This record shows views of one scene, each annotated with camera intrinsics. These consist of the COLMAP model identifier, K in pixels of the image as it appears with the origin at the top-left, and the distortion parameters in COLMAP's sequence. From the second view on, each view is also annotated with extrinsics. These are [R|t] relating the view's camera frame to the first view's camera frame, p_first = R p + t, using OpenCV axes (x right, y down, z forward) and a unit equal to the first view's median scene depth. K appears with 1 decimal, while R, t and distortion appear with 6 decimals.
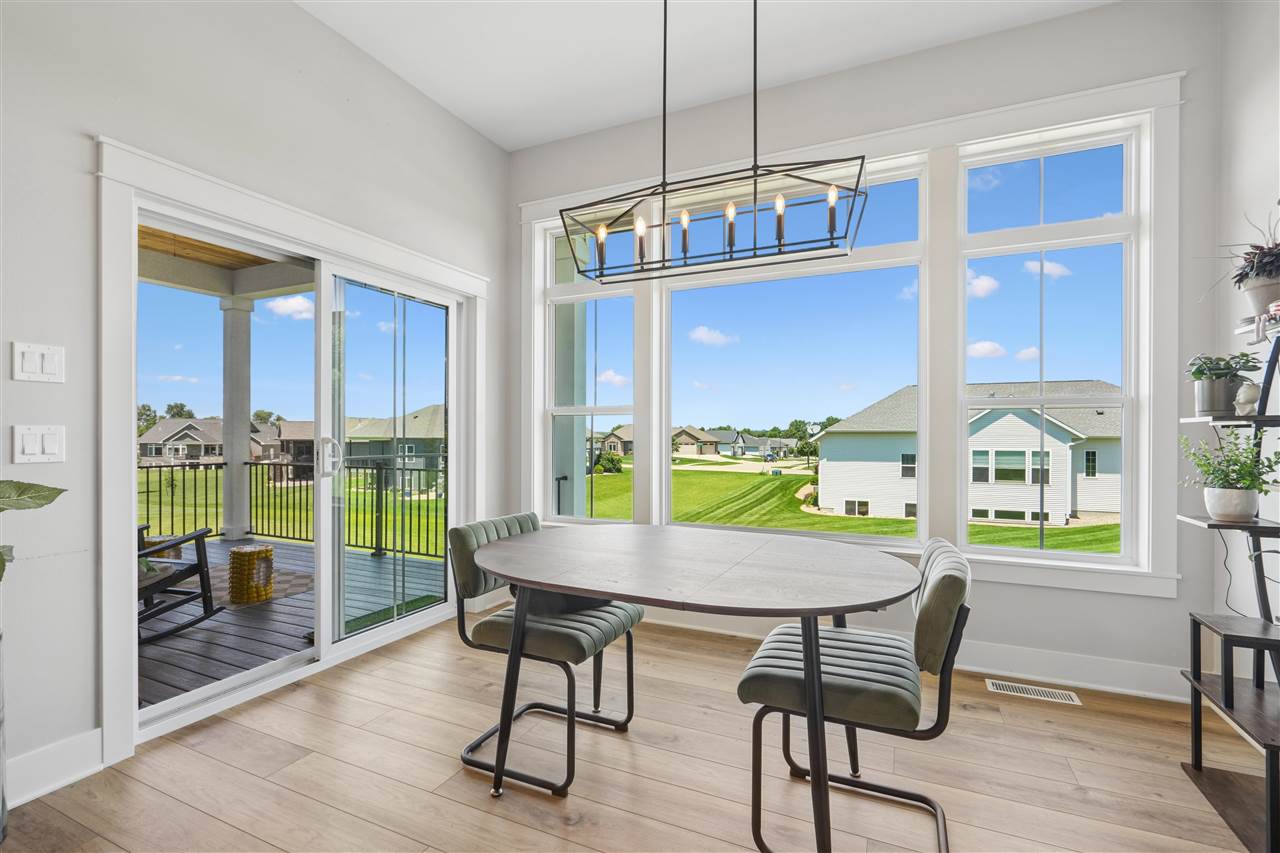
lens RADIAL K [[591.3, 0, 635.5], [0, 591.3, 437.4], [0, 0, 1]] dist [-0.000395, 0.001923]
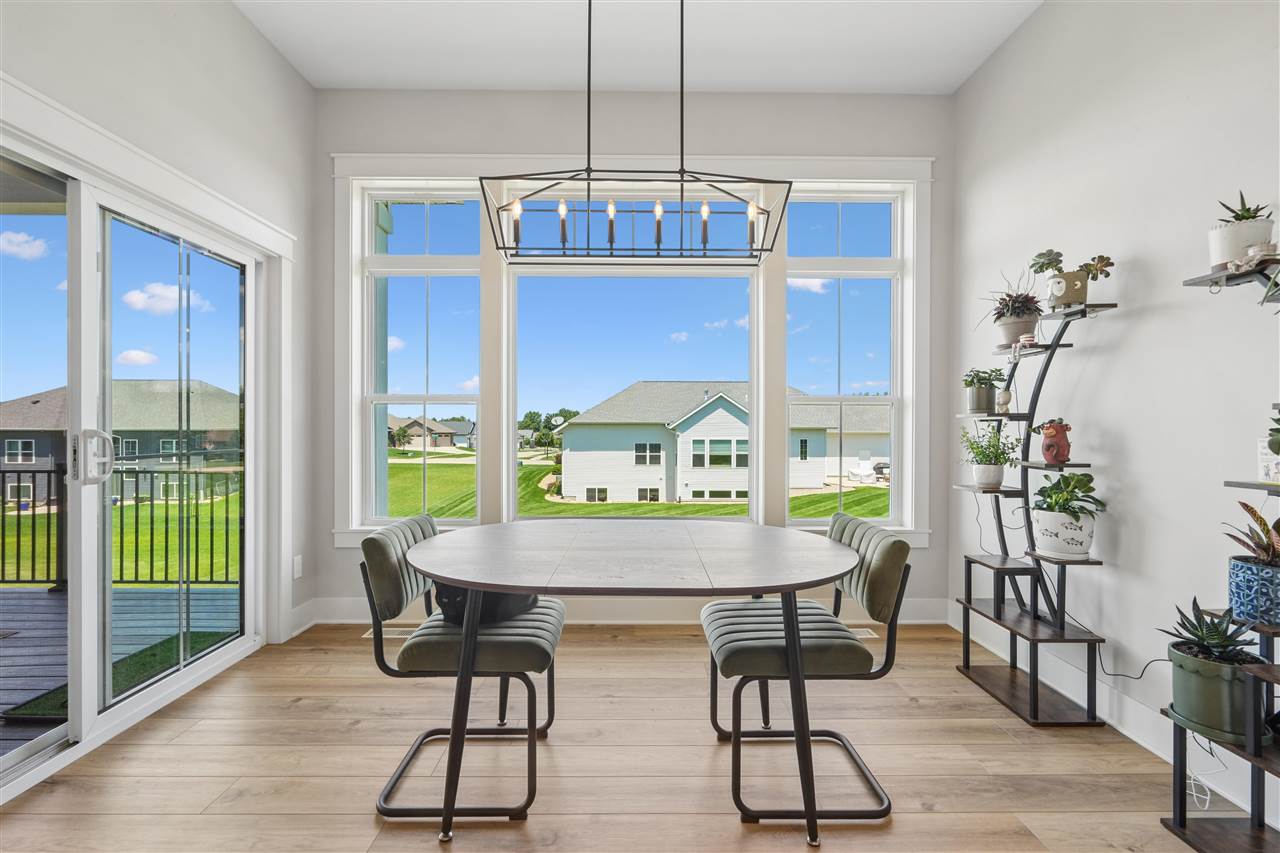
lens RADIAL K [[591.3, 0, 641.1], [0, 591.3, 431.9], [0, 0, 1]] dist [-0.000395, 0.001923]
pose [[0.901188, -0.003742, 0.433413, -0.217337], [0.001470, 0.999983, 0.005576, -0.000420], [-0.433427, -0.004388, 0.901178, 0.057474]]
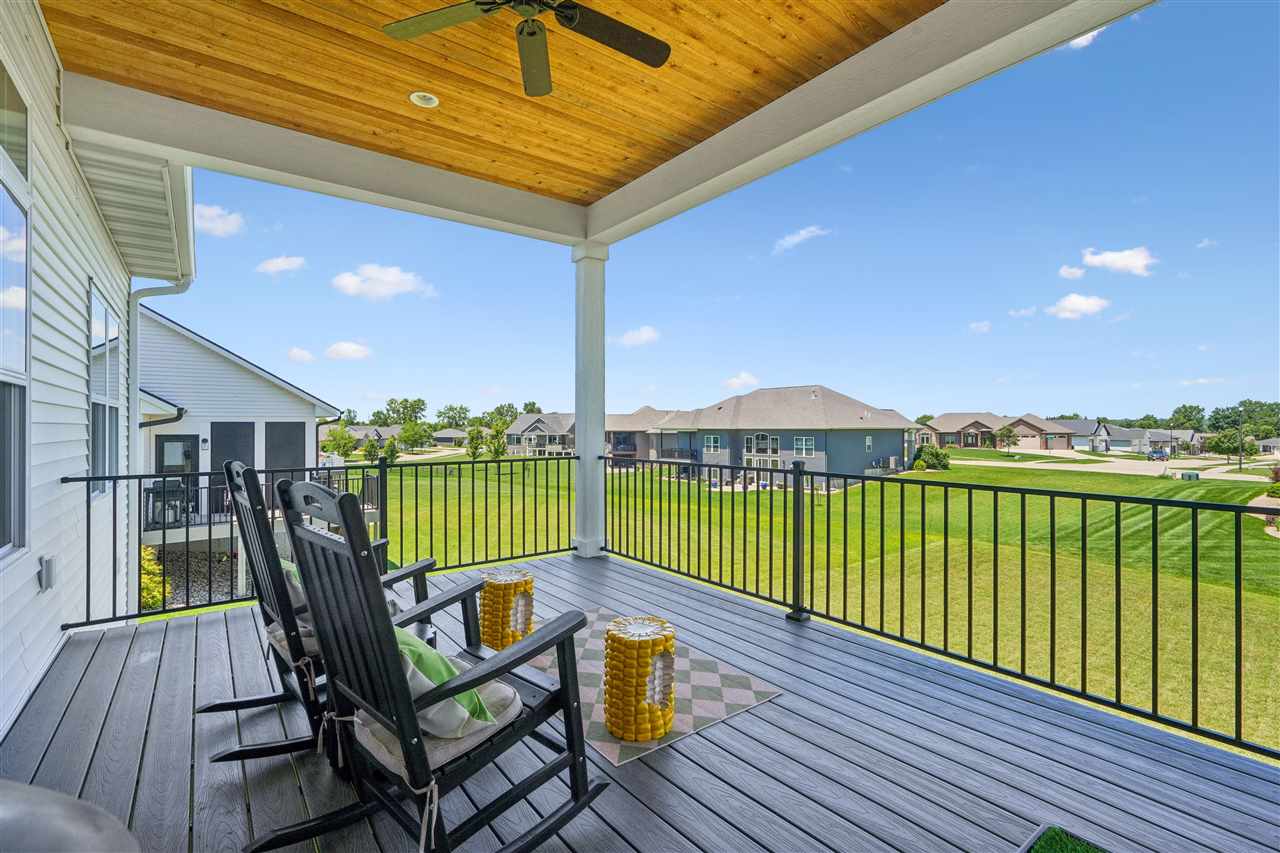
lens RADIAL K [[591.3, 0, 627.7], [0, 591.3, 427.3], [0, 0, 1]] dist [-0.000395, 0.001923]
pose [[0.879337, -0.002906, -0.476191, -0.625094], [0.001586, 0.999994, -0.003173, 0.016131], [0.476197, 0.002035, 0.879336, 0.817259]]
